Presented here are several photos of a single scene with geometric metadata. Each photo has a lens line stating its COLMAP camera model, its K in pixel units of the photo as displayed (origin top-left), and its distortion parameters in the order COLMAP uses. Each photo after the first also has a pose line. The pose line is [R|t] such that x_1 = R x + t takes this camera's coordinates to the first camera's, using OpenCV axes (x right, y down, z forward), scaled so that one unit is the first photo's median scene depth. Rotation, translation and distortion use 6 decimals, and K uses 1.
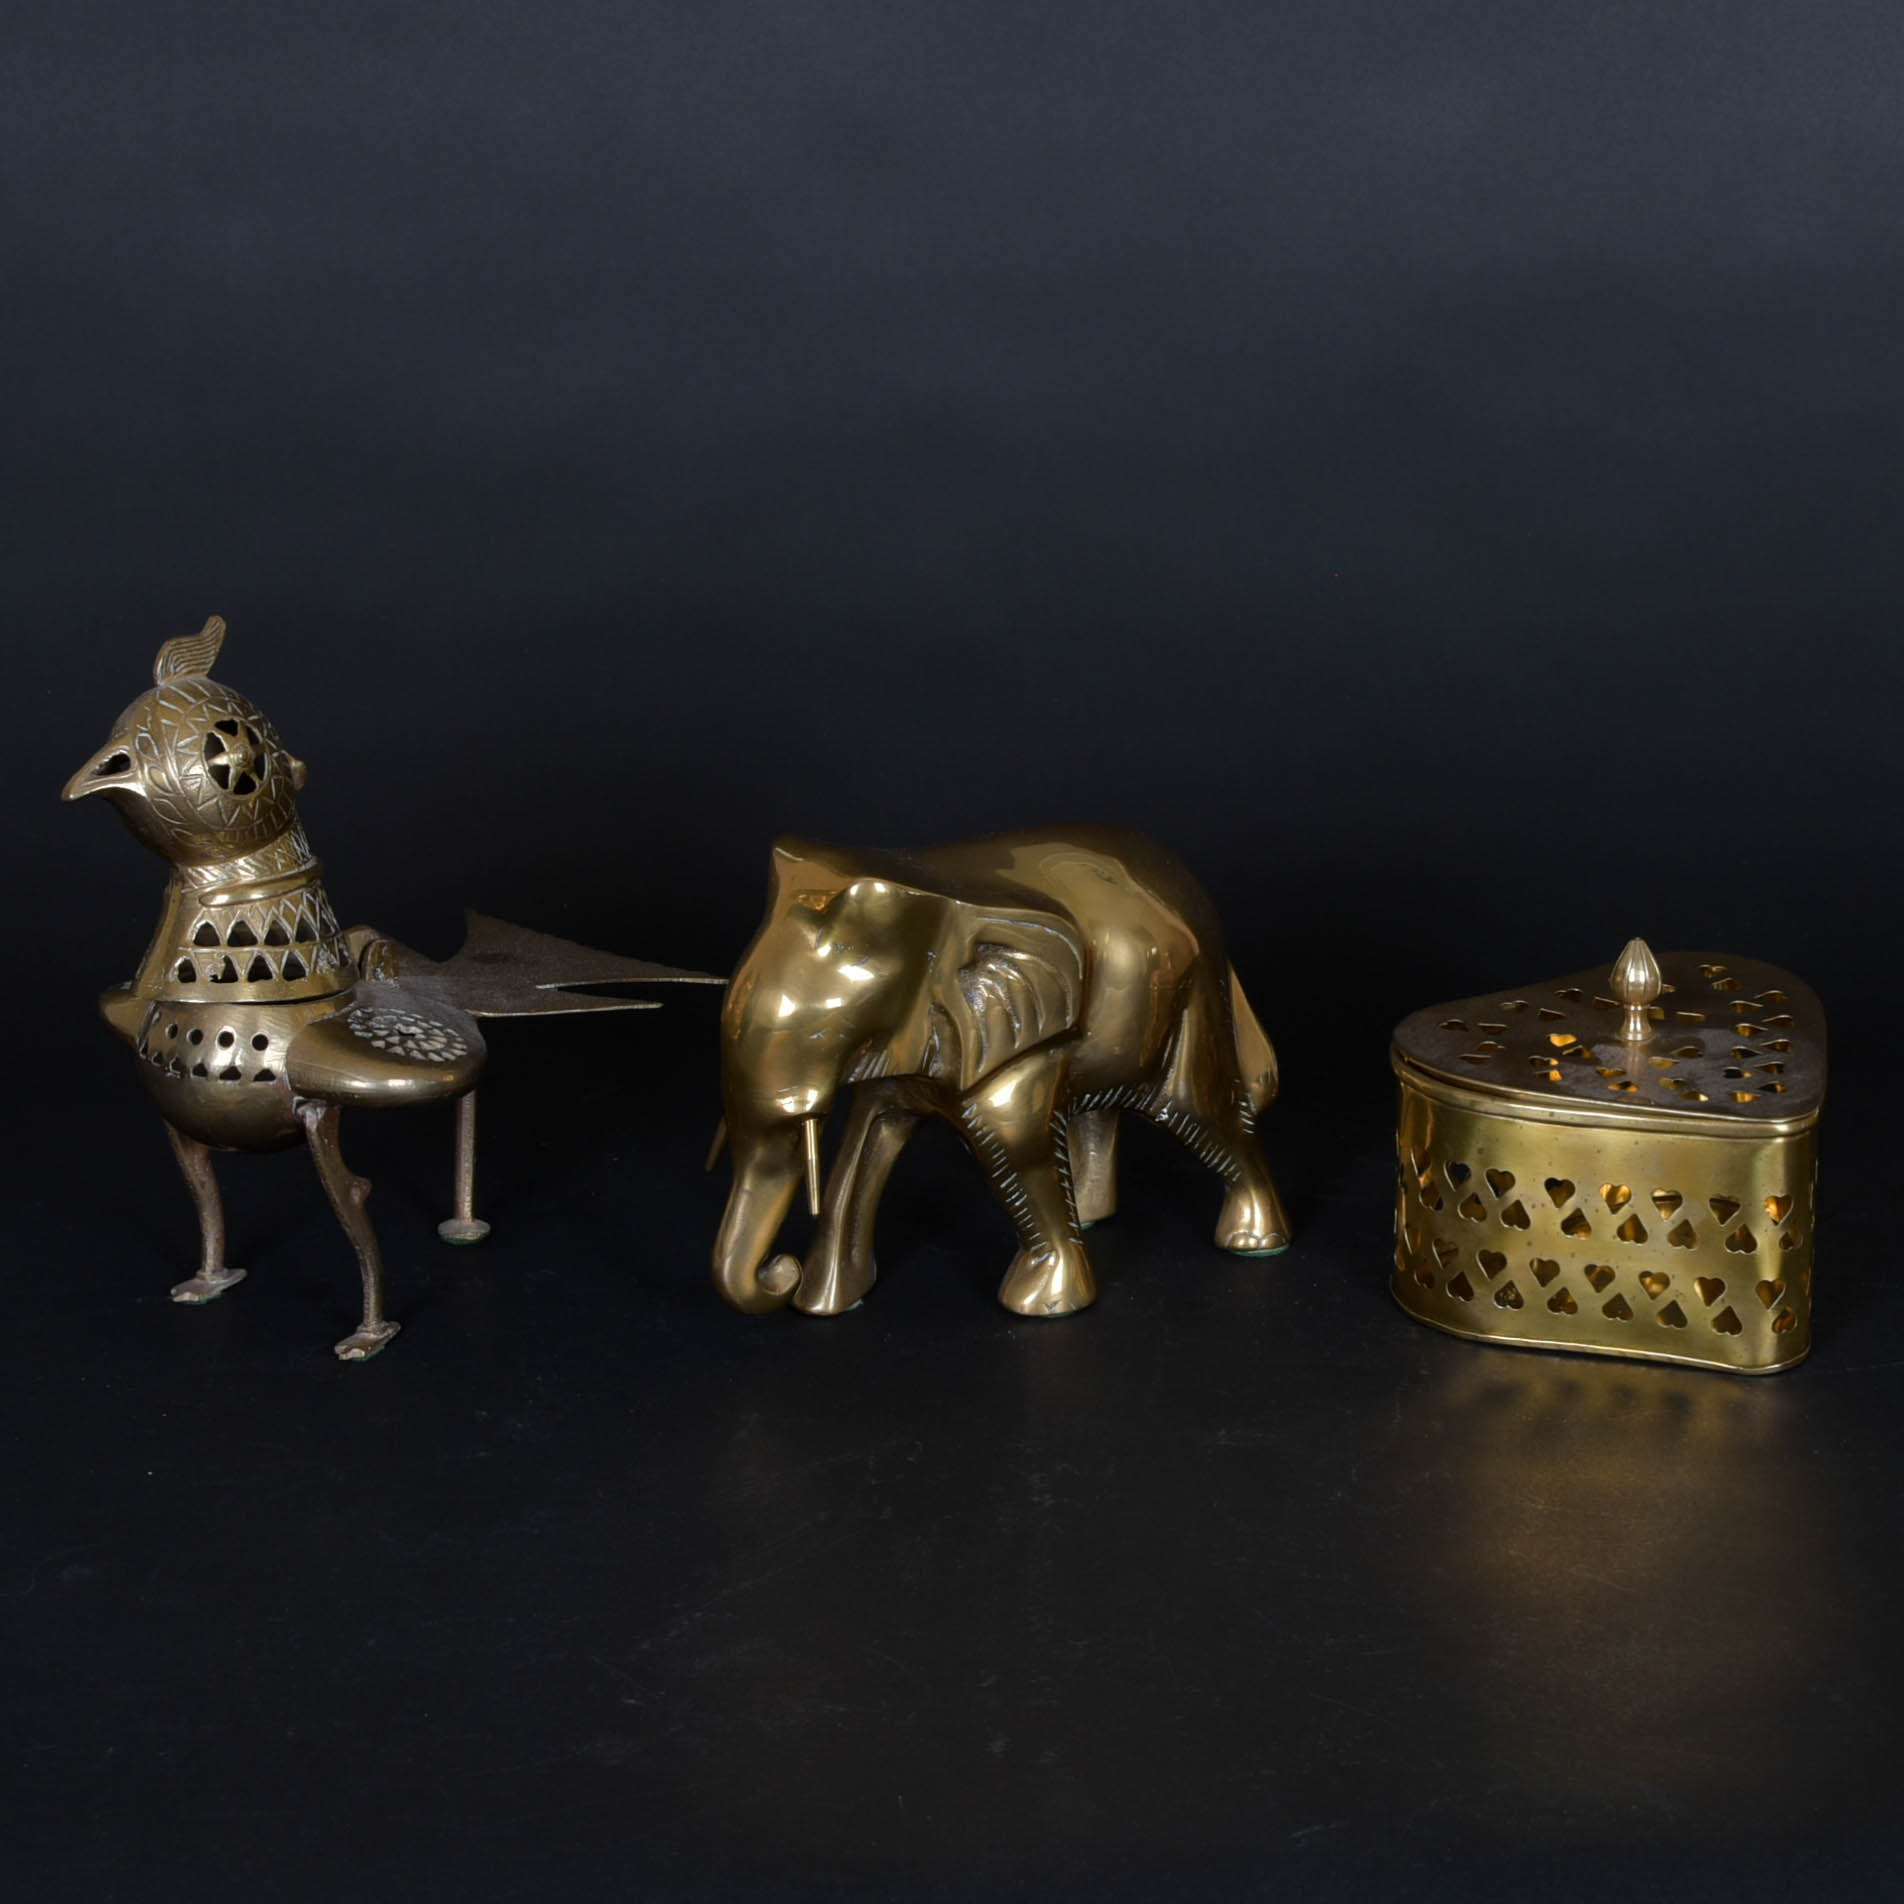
lens RADIAL K [[5634.0, 0, 952.0], [0, 5634.0, 952.0], [0, 0, 1]] dist [0.023115, -0.422467]
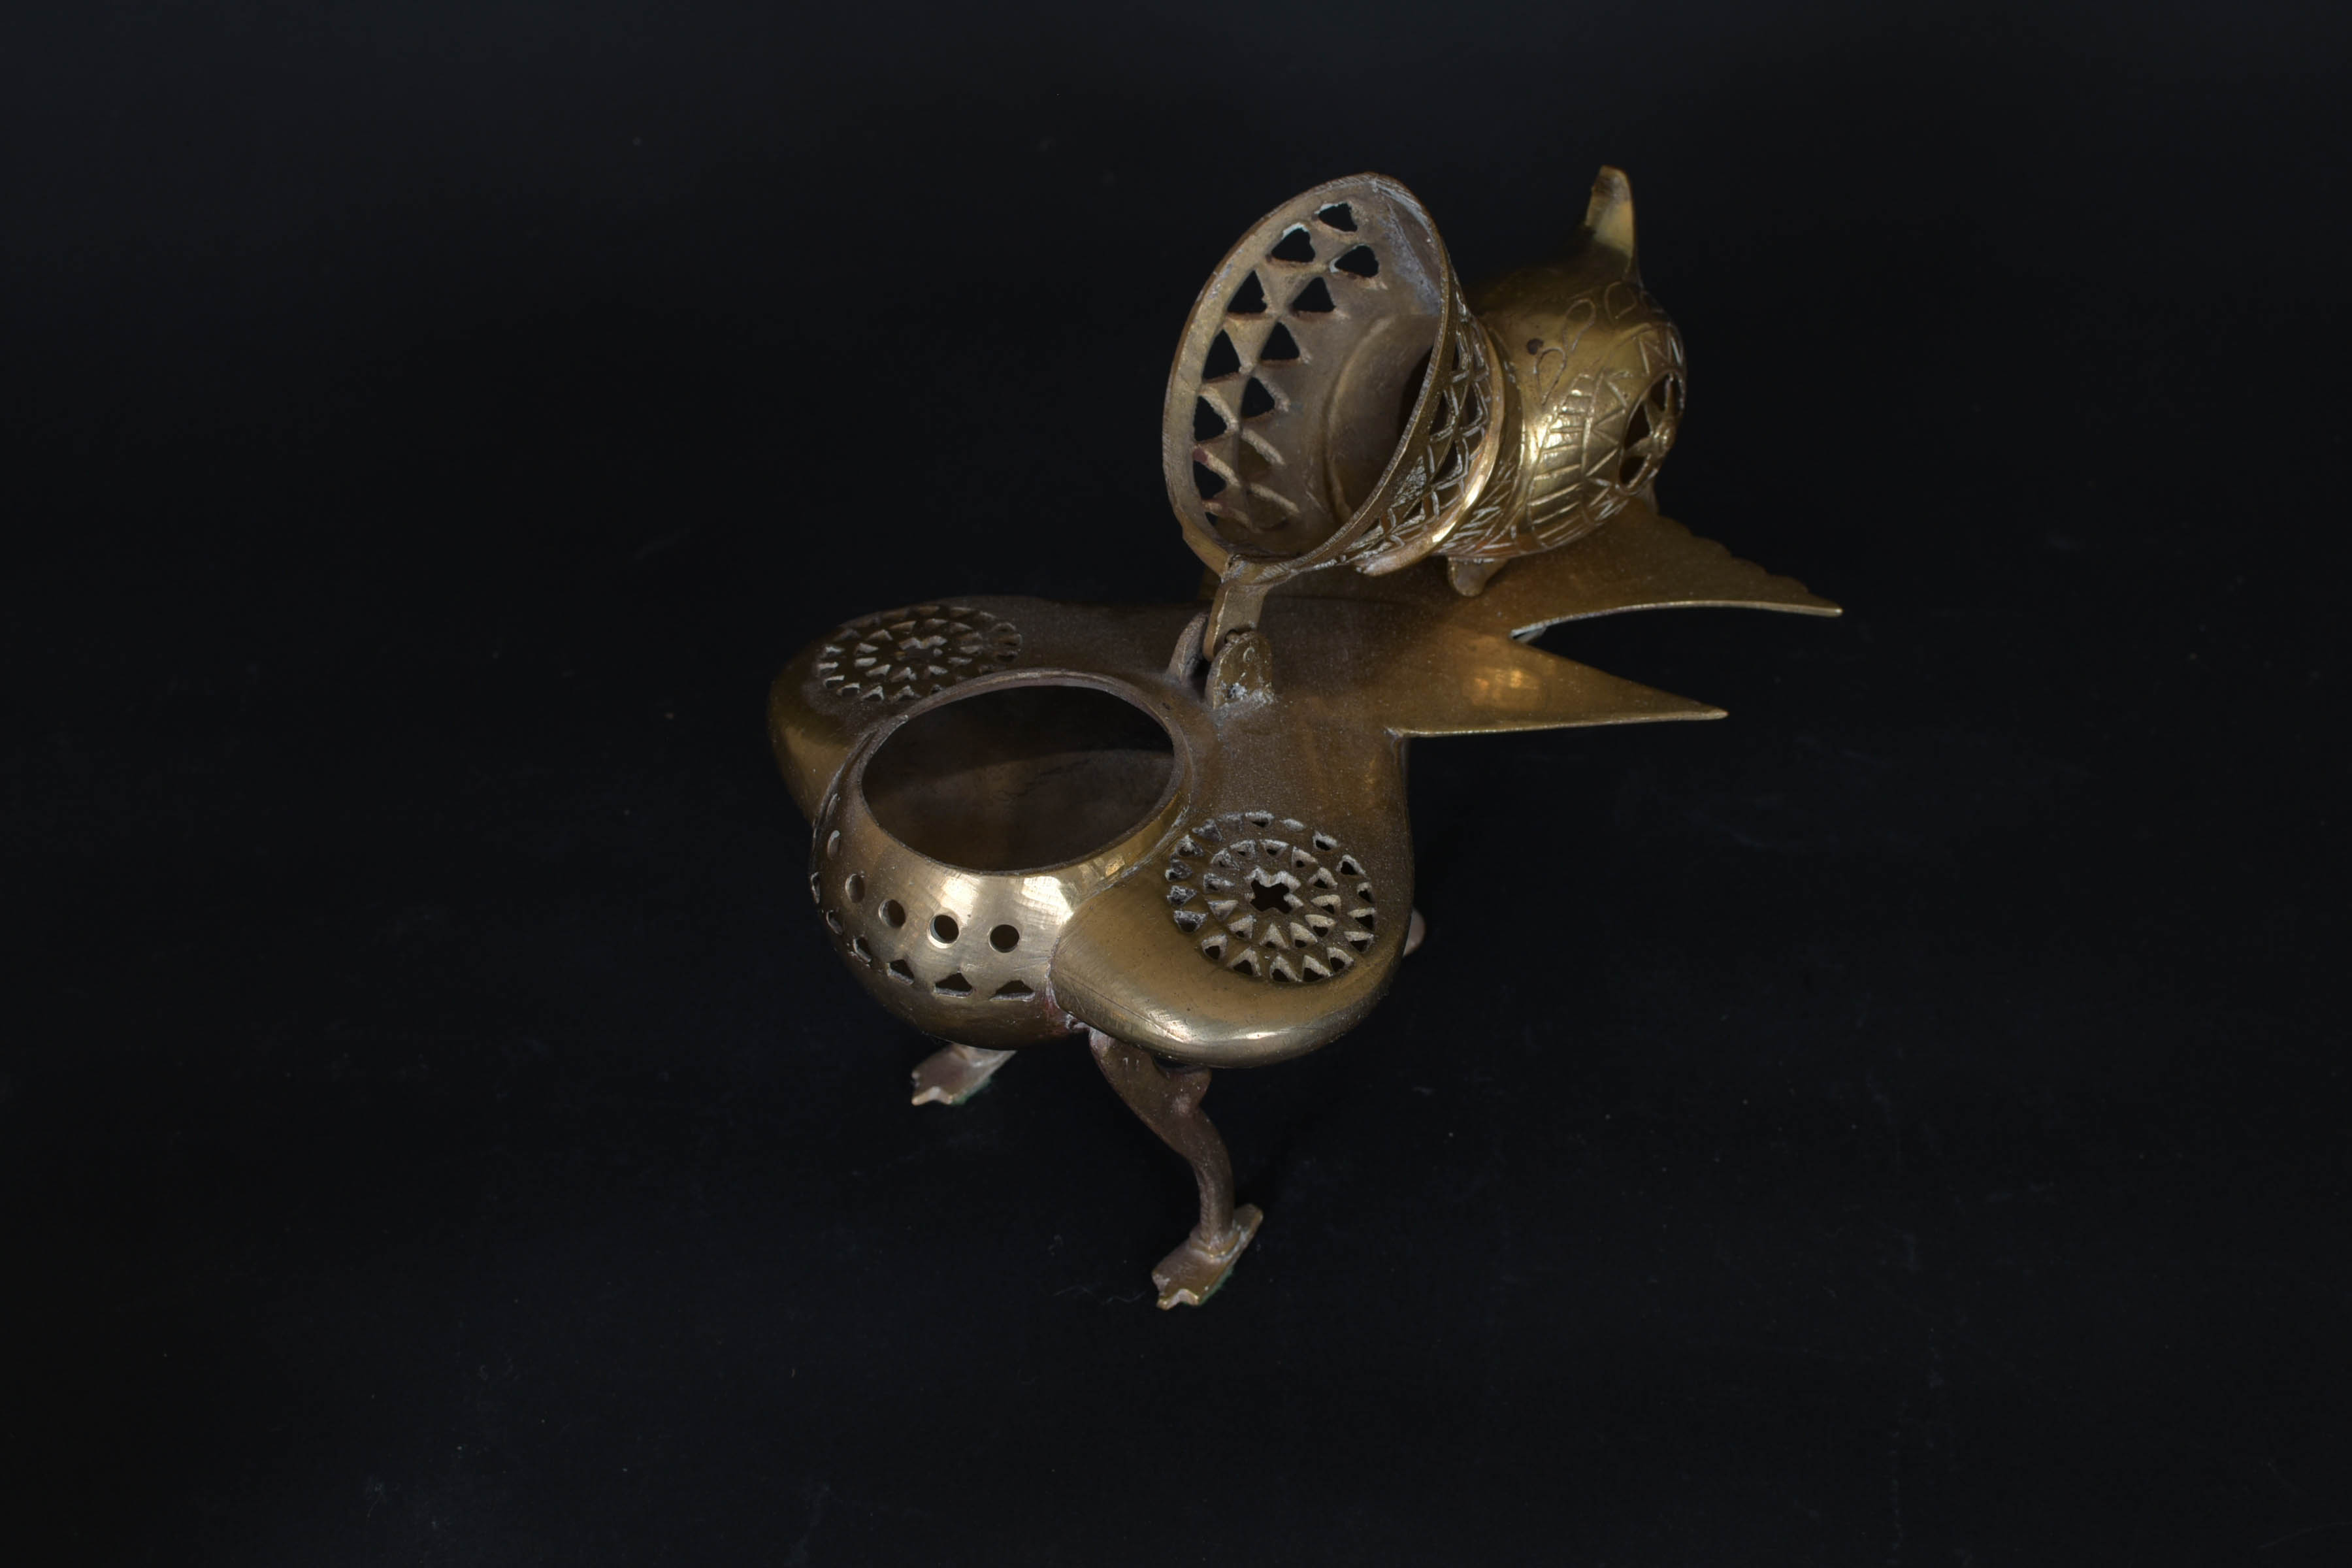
lens RADIAL K [[3623.2, 0, 1186.0], [0, 3623.2, 783.9], [0, 0, 1]] dist [0.002262, 0.008916]
pose [[0.985273, 0.082604, -0.149710, -0.051614], [-0.007658, 0.896005, 0.443978, -0.155765], [0.170816, -0.436293, 0.883442, 0.682363]]
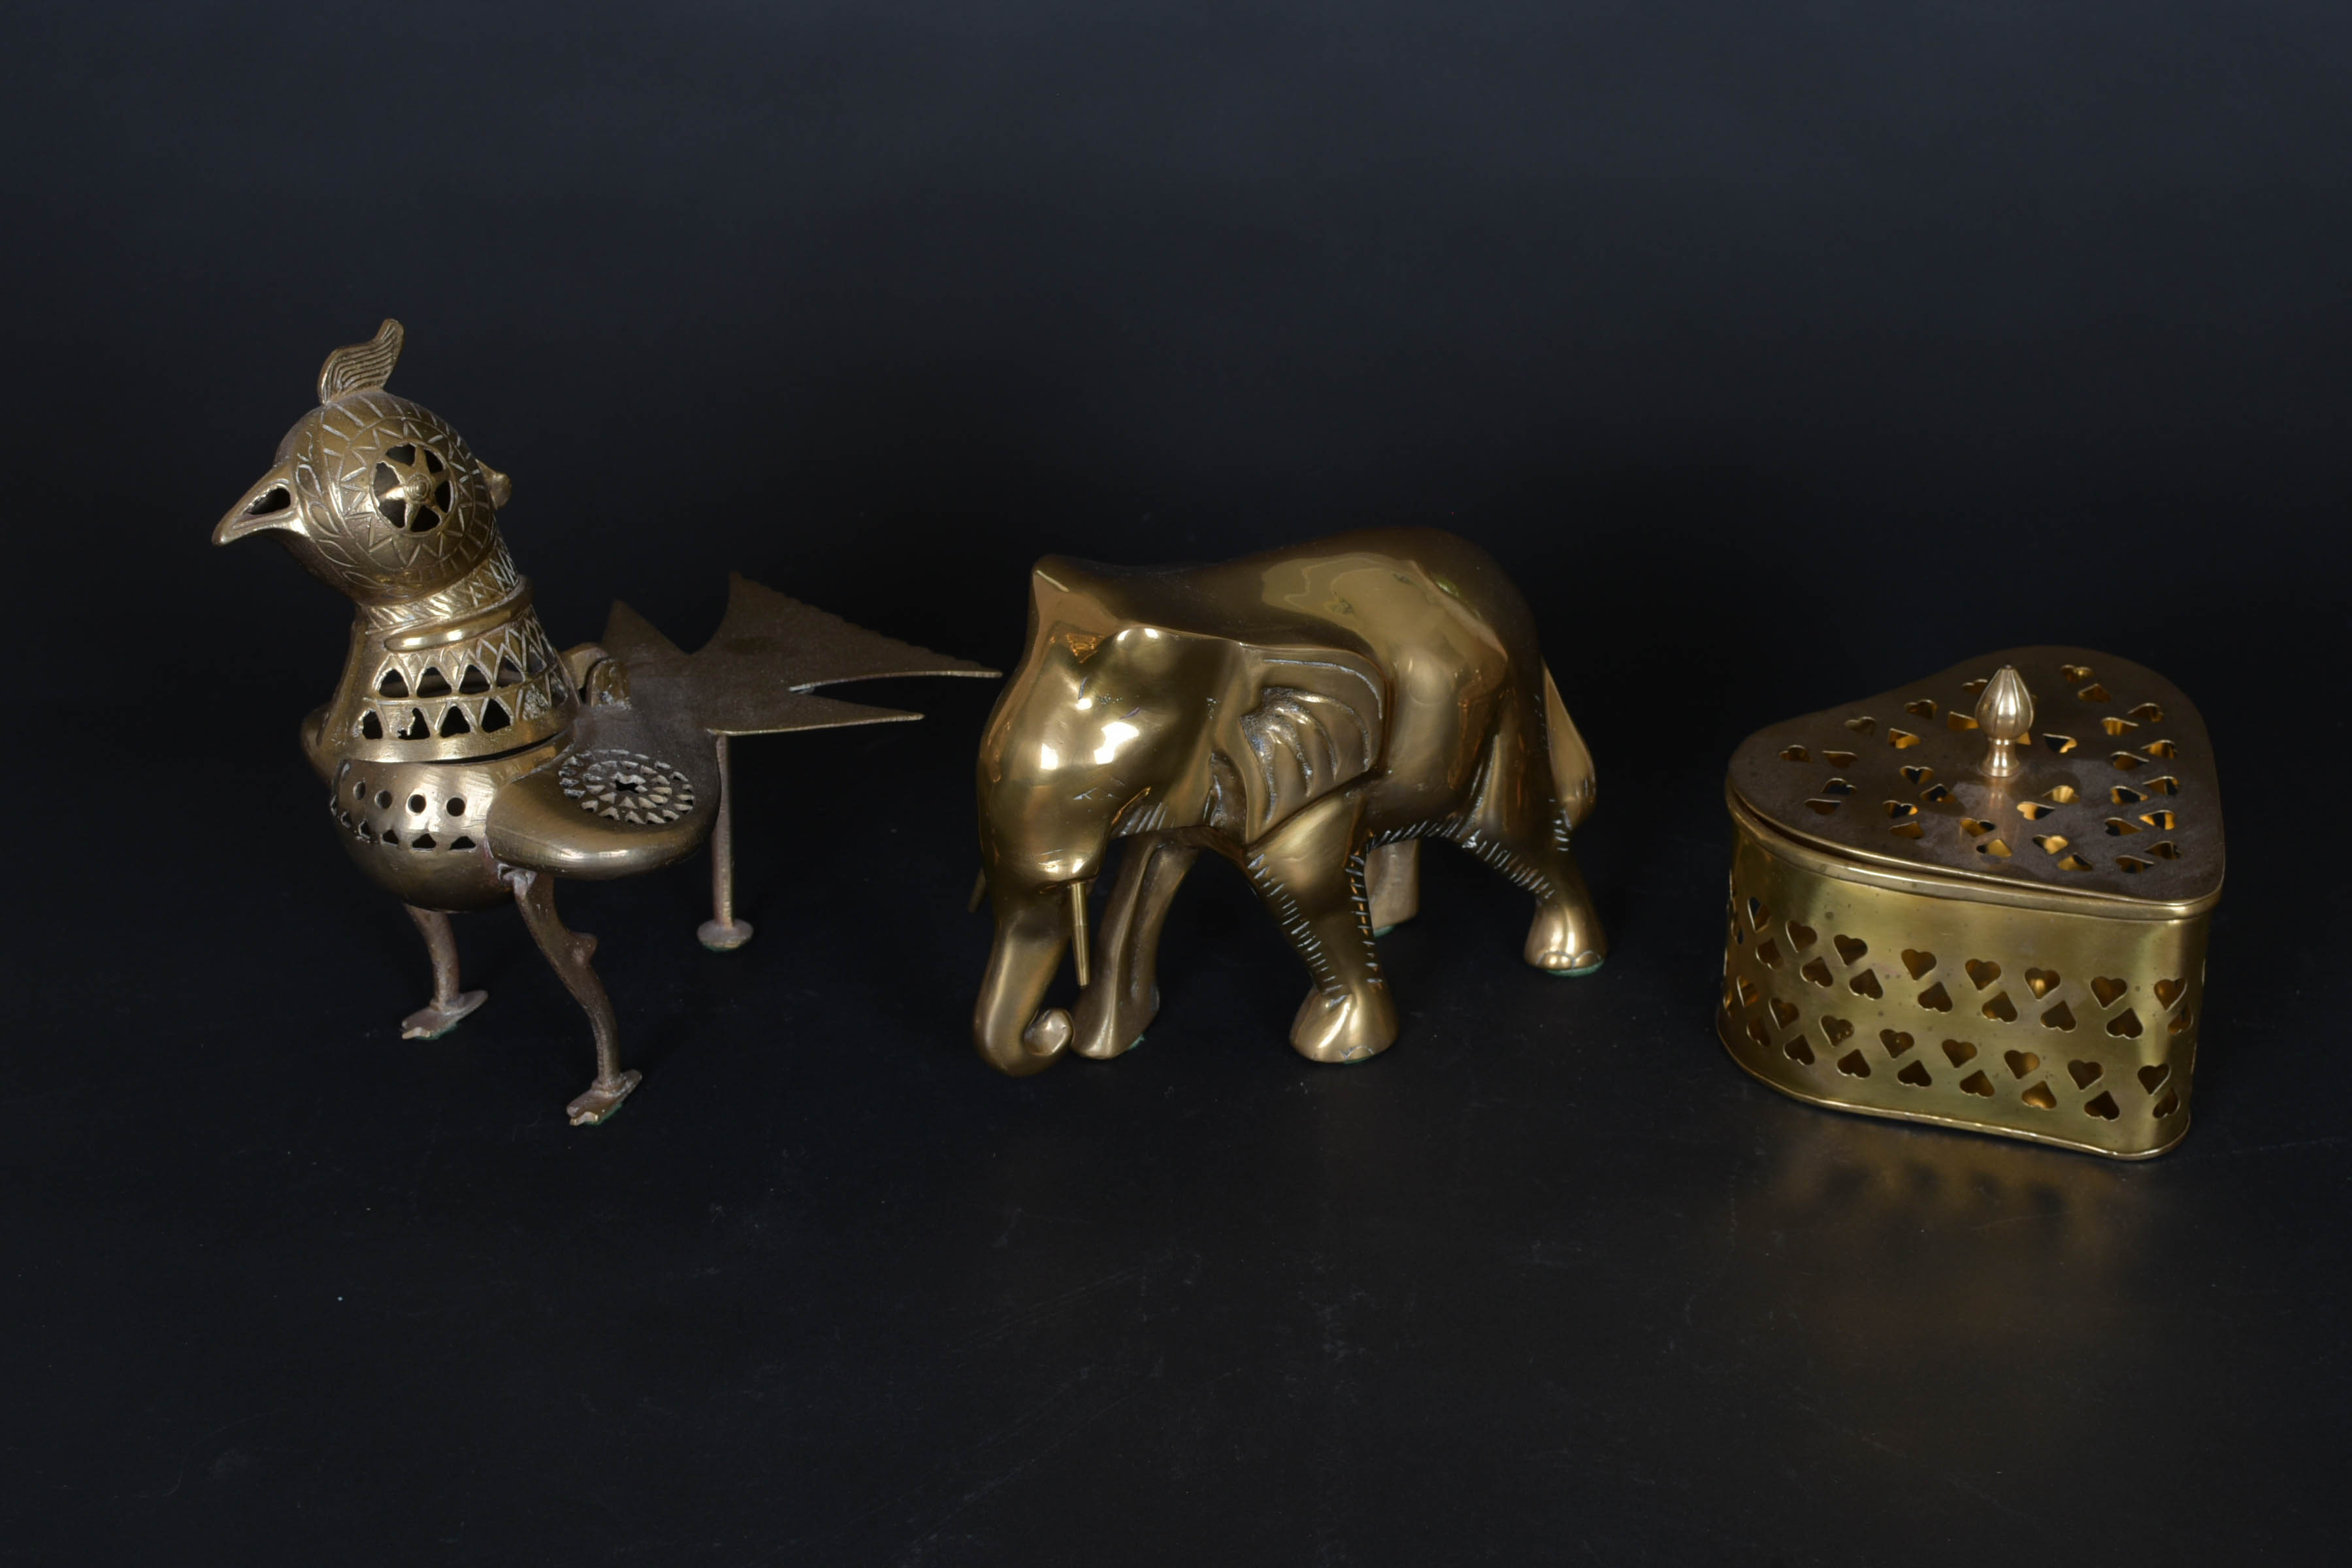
lens RADIAL K [[3623.2, 0, 1186.0], [0, 3623.2, 783.9], [0, 0, 1]] dist [0.002262, 0.008916]
pose [[0.999493, -0.000044, -0.031844, 0.010397], [0.005529, 0.985049, 0.172187, -0.084205], [0.031360, -0.172275, 0.984550, 0.435739]]
